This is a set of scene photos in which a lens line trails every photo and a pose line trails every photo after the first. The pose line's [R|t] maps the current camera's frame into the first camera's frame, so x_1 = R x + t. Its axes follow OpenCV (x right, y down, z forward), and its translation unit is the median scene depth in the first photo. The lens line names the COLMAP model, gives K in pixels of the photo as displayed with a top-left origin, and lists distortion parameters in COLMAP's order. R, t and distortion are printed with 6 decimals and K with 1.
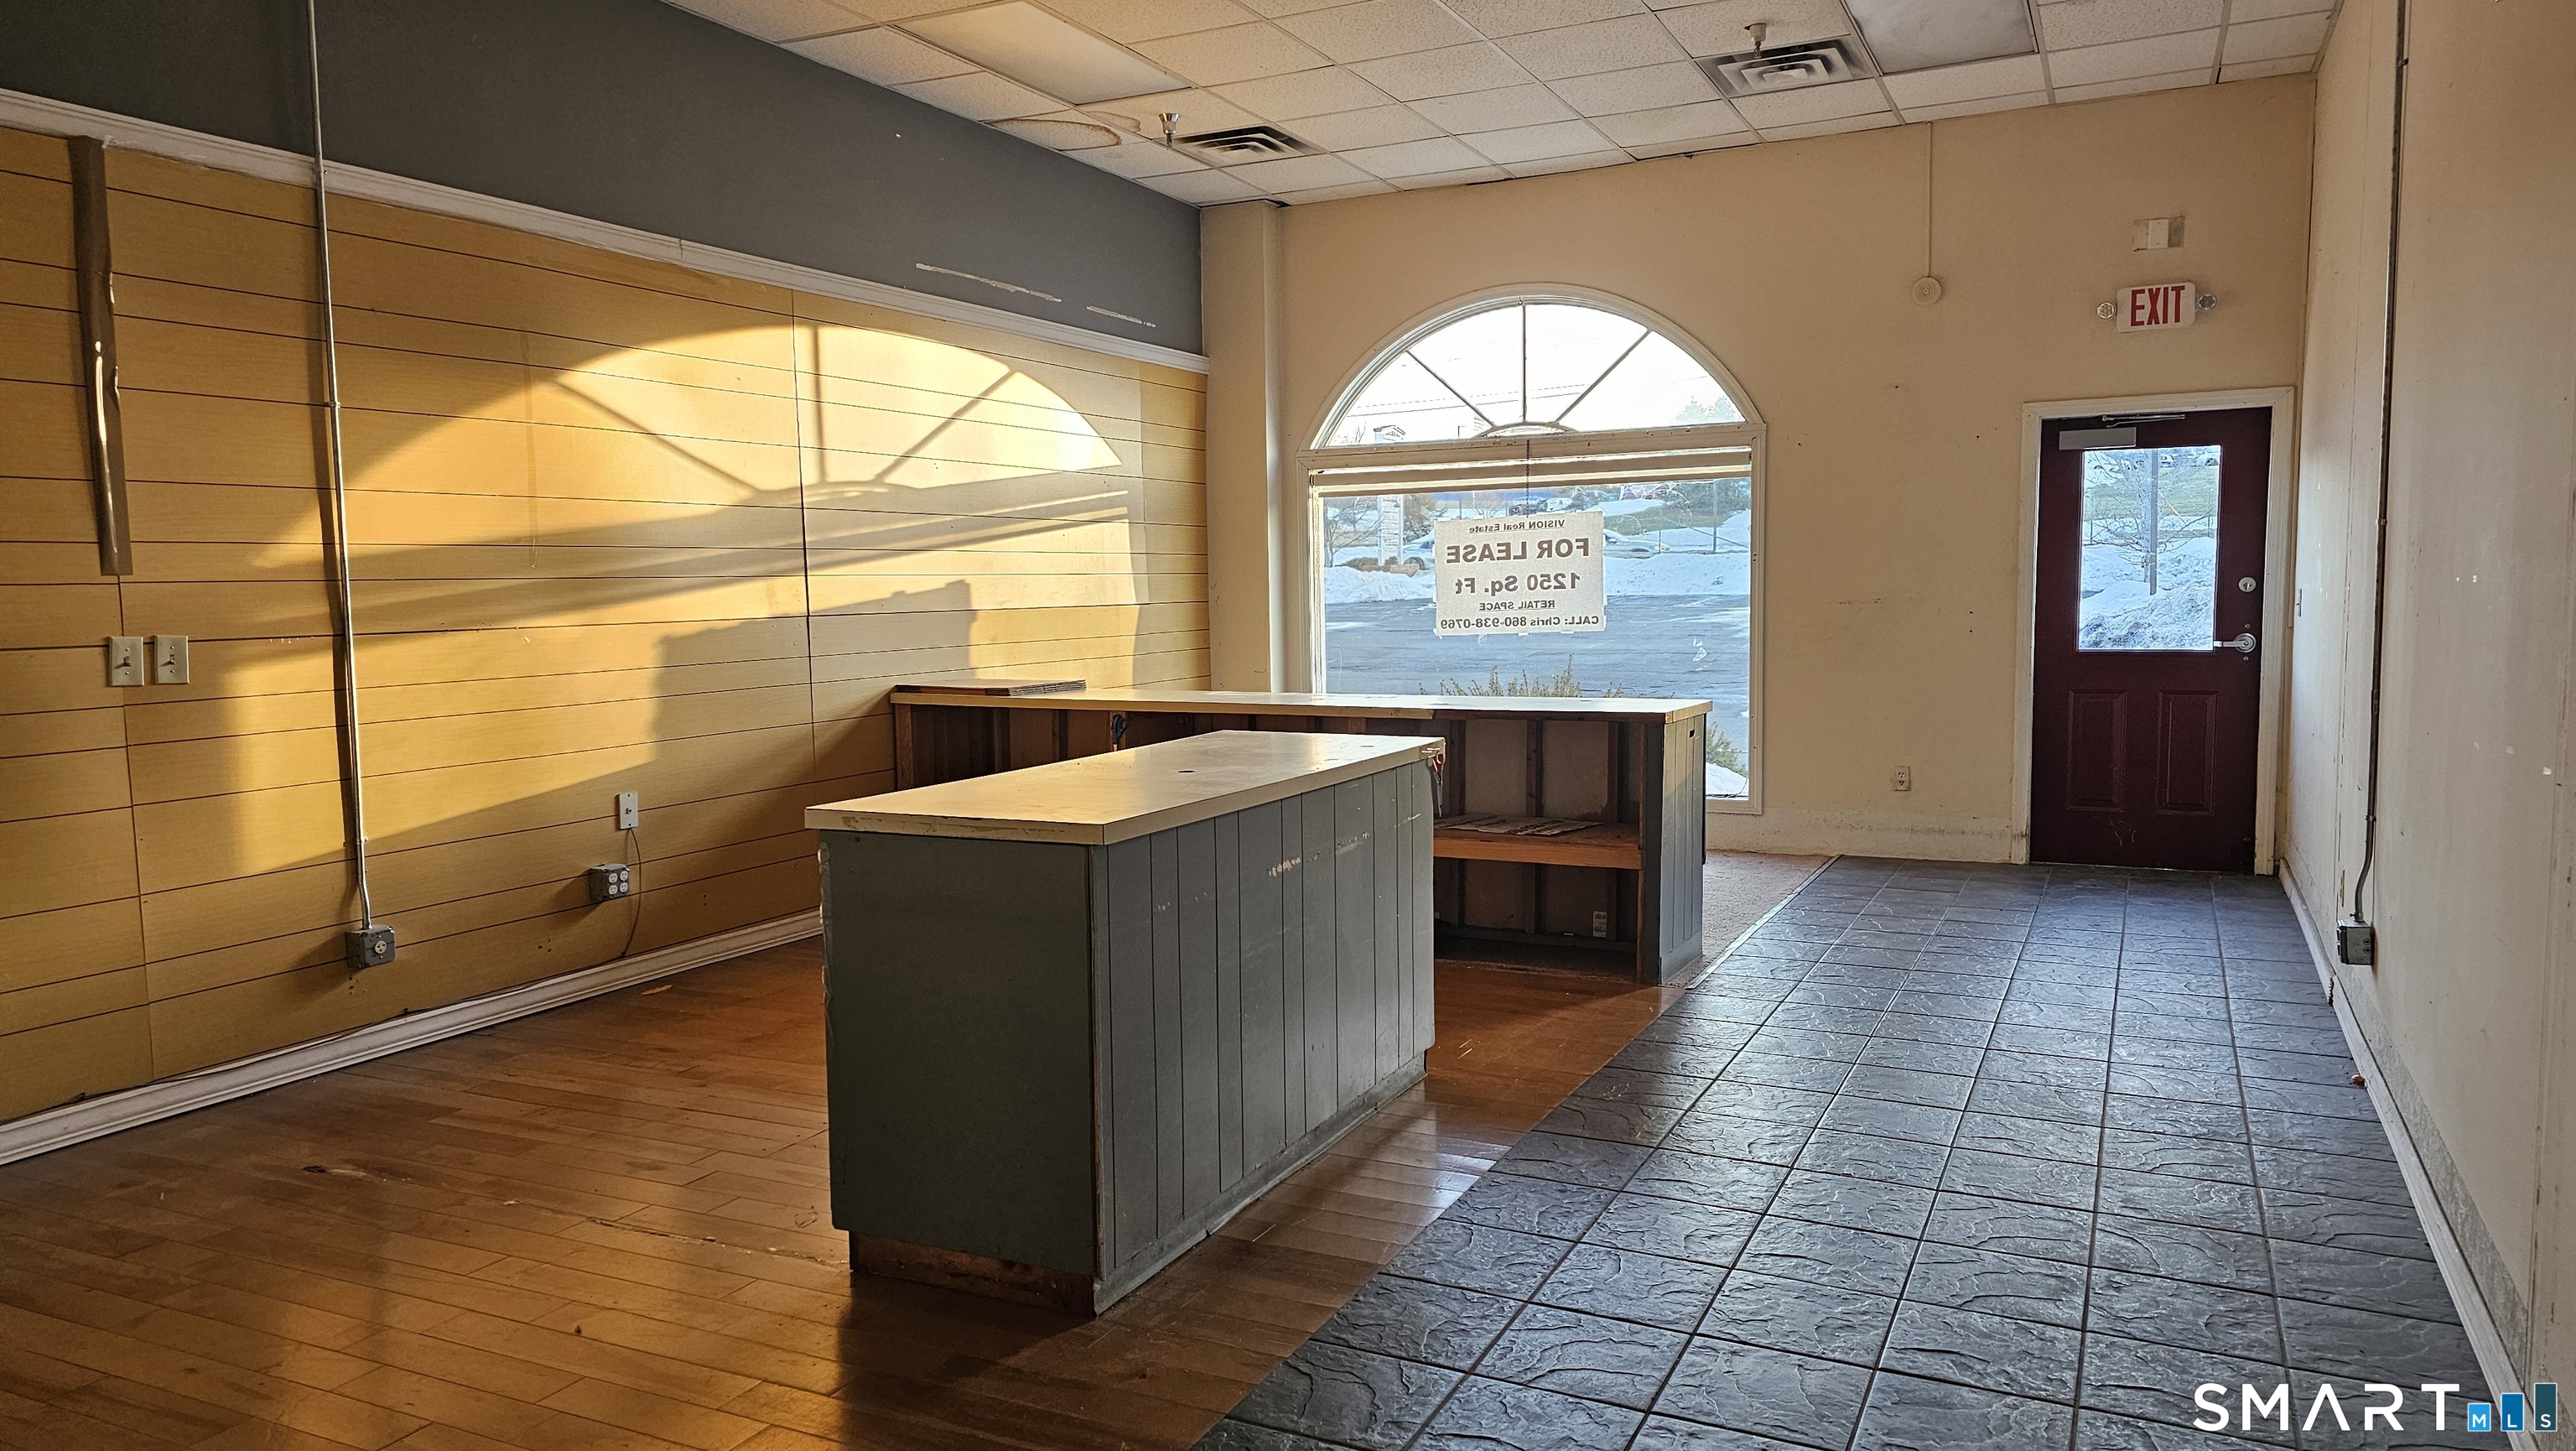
lens RADIAL K [[1722.3, 0, 1290.8], [0, 1722.3, 729.4], [0, 0, 1]] dist [0.036430, -0.002034]
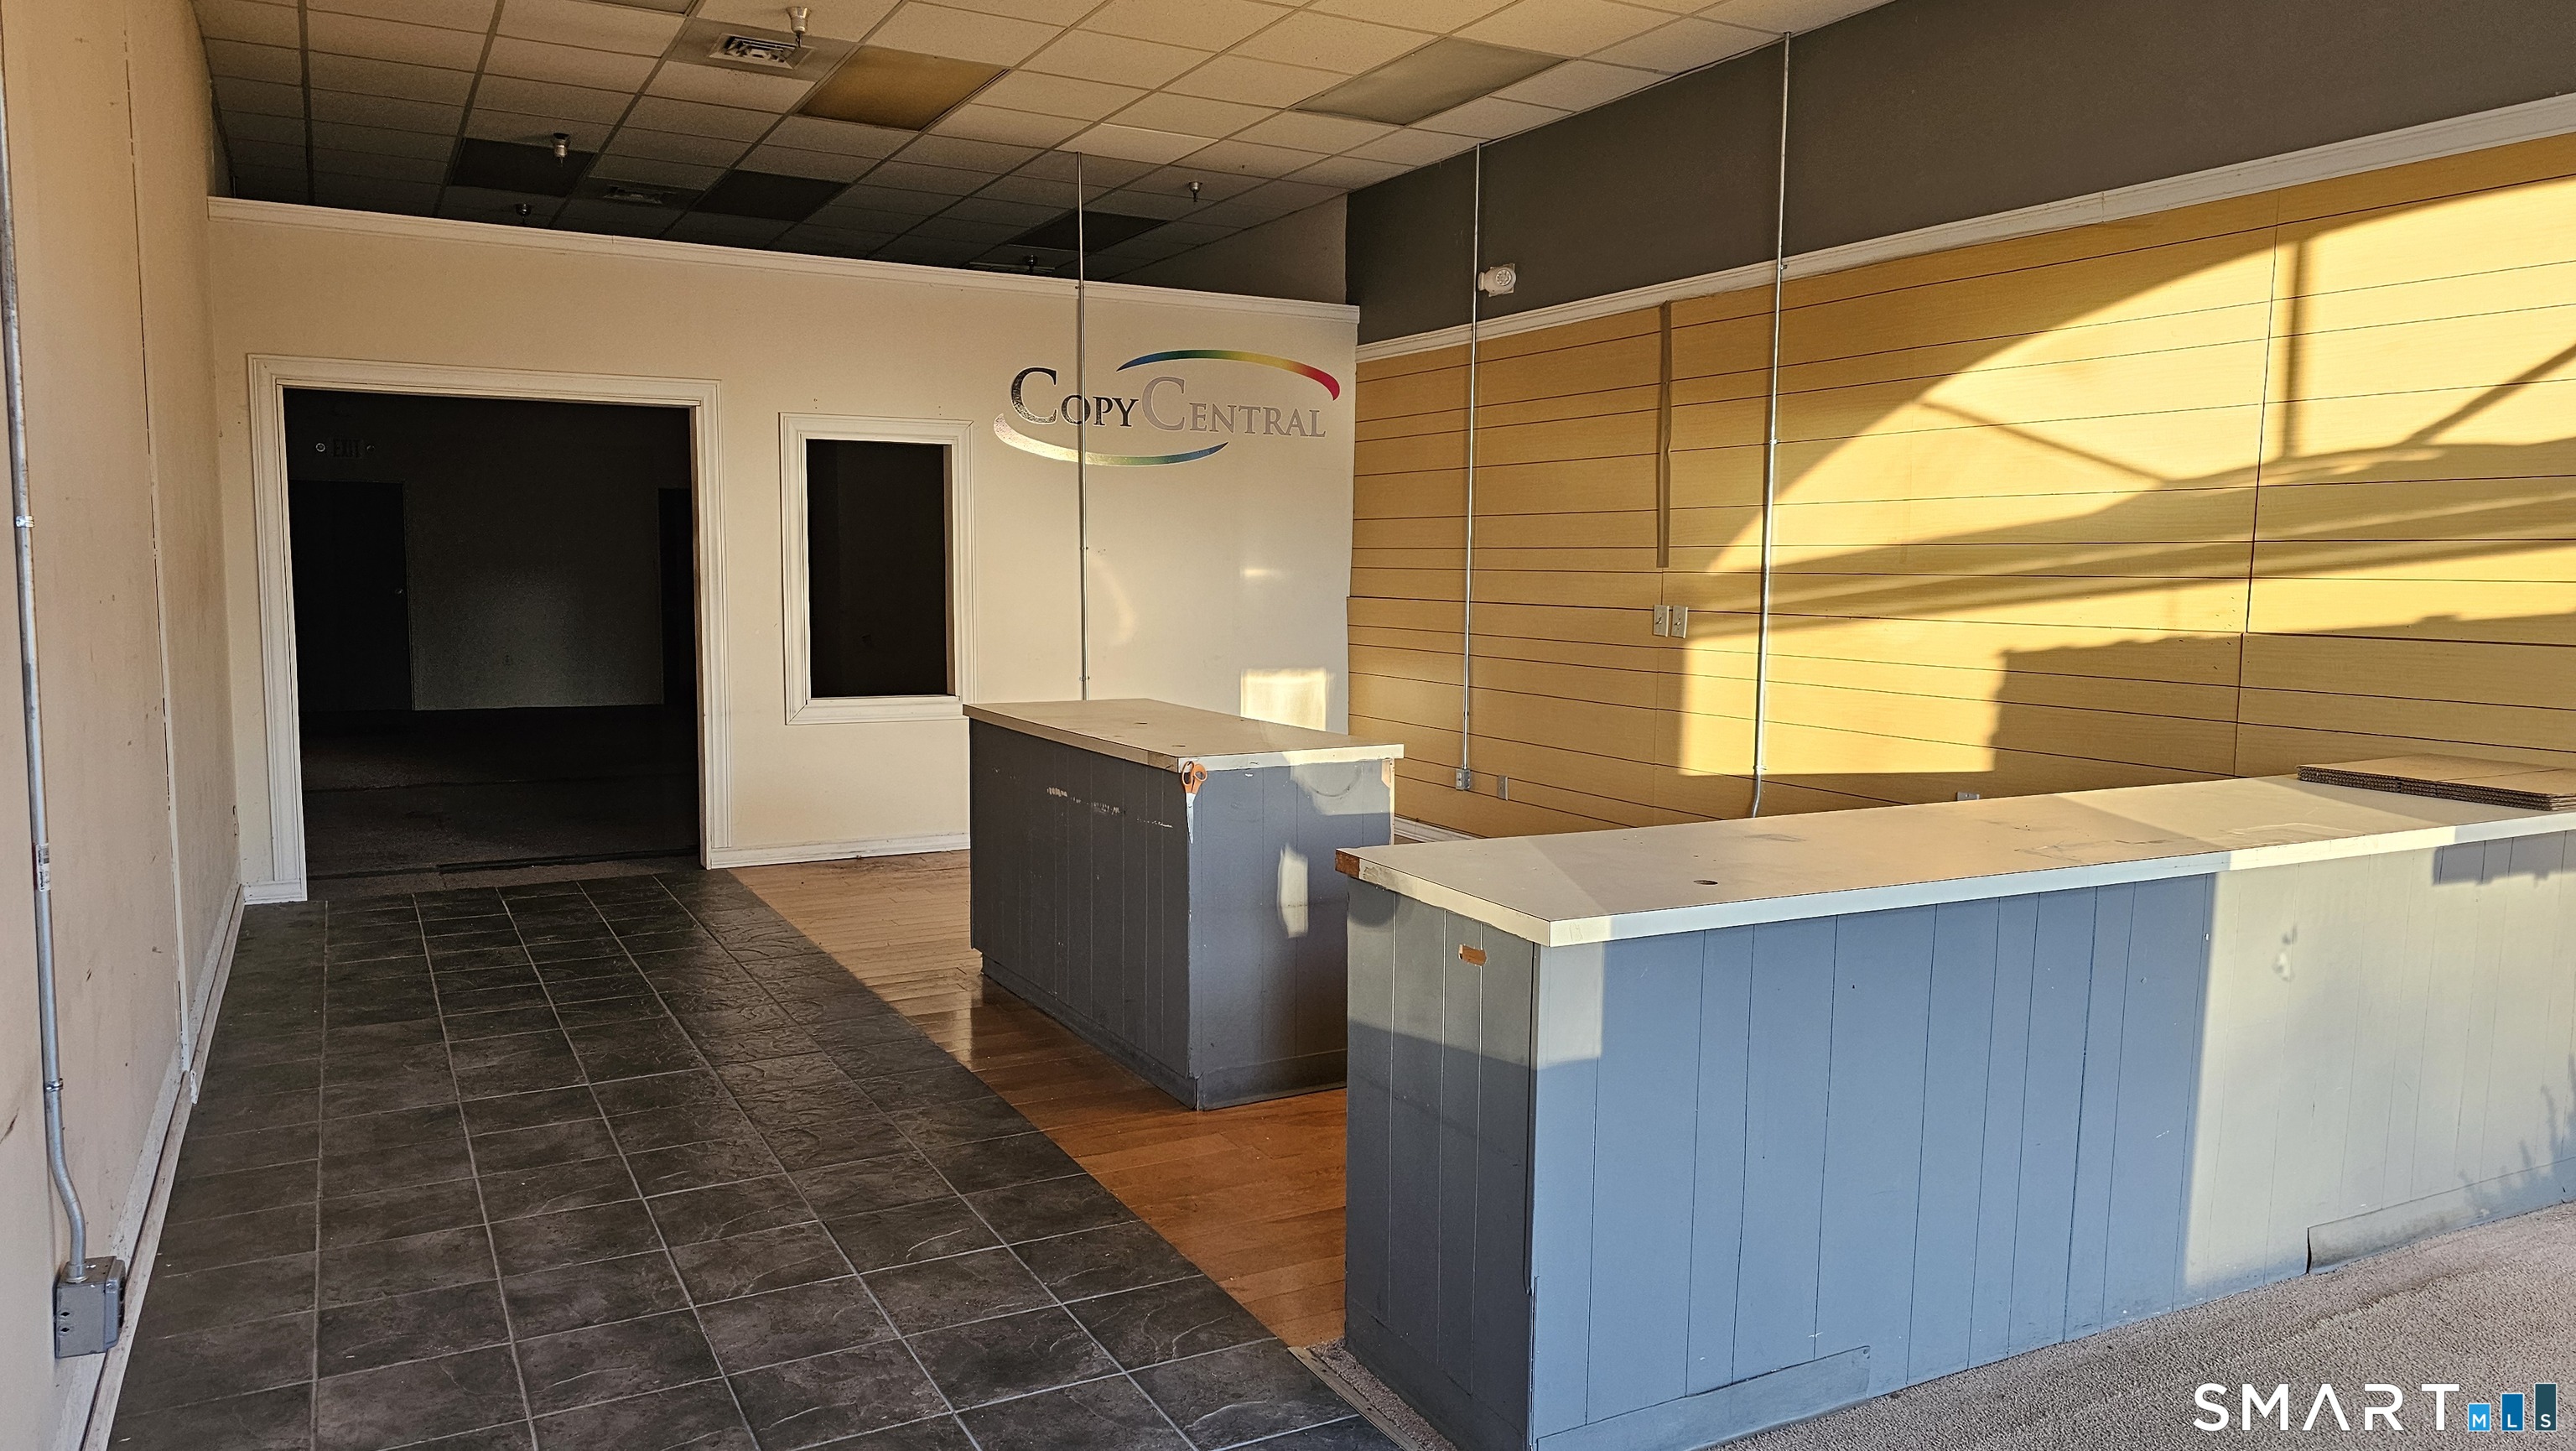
lens RADIAL K [[1722.3, 0, 1296.2], [0, 1722.3, 749.0], [0, 0, 1]] dist [0.036430, -0.002034]
pose [[-0.572209, 0.097993, -0.814233, 0.817499], [-0.076616, 0.982106, 0.172039, -0.177093], [0.816521, 0.160825, -0.554462, 1.635015]]
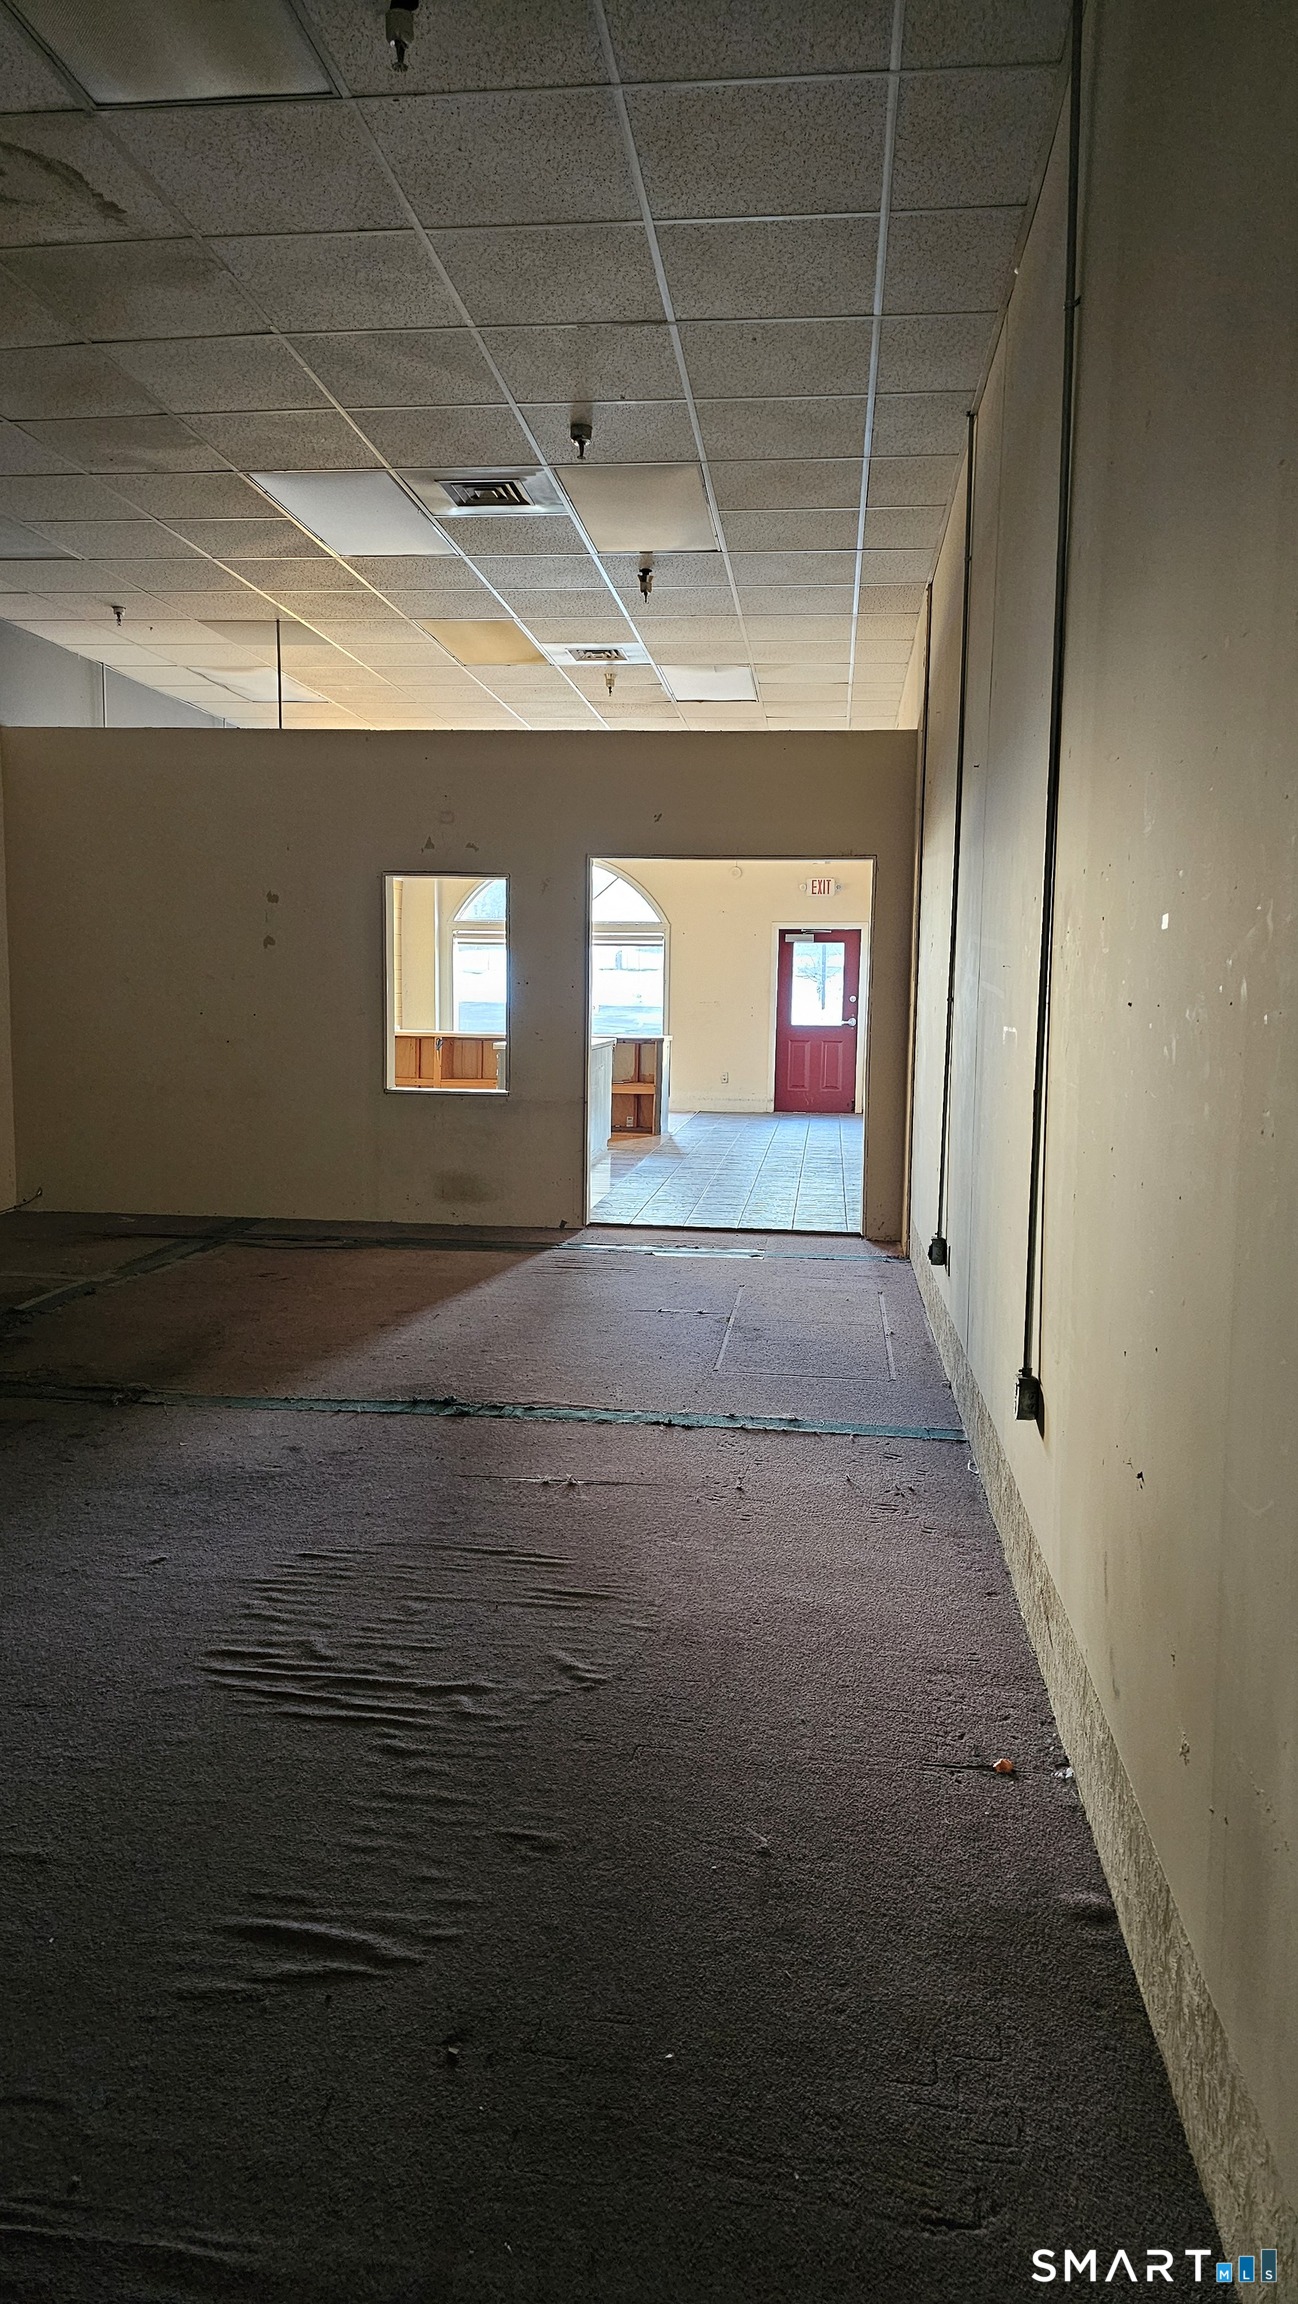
lens RADIAL K [[1540.2, 0, 651.2], [0, 1540.2, 1150.2], [0, 0, 1]] dist [0.036430, -0.002034]
pose [[0.942280, 0.007965, 0.334732, -0.295142], [-0.003832, 0.999908, -0.013006, 0.103409], [-0.334805, 0.010973, 0.942224, -0.627069]]
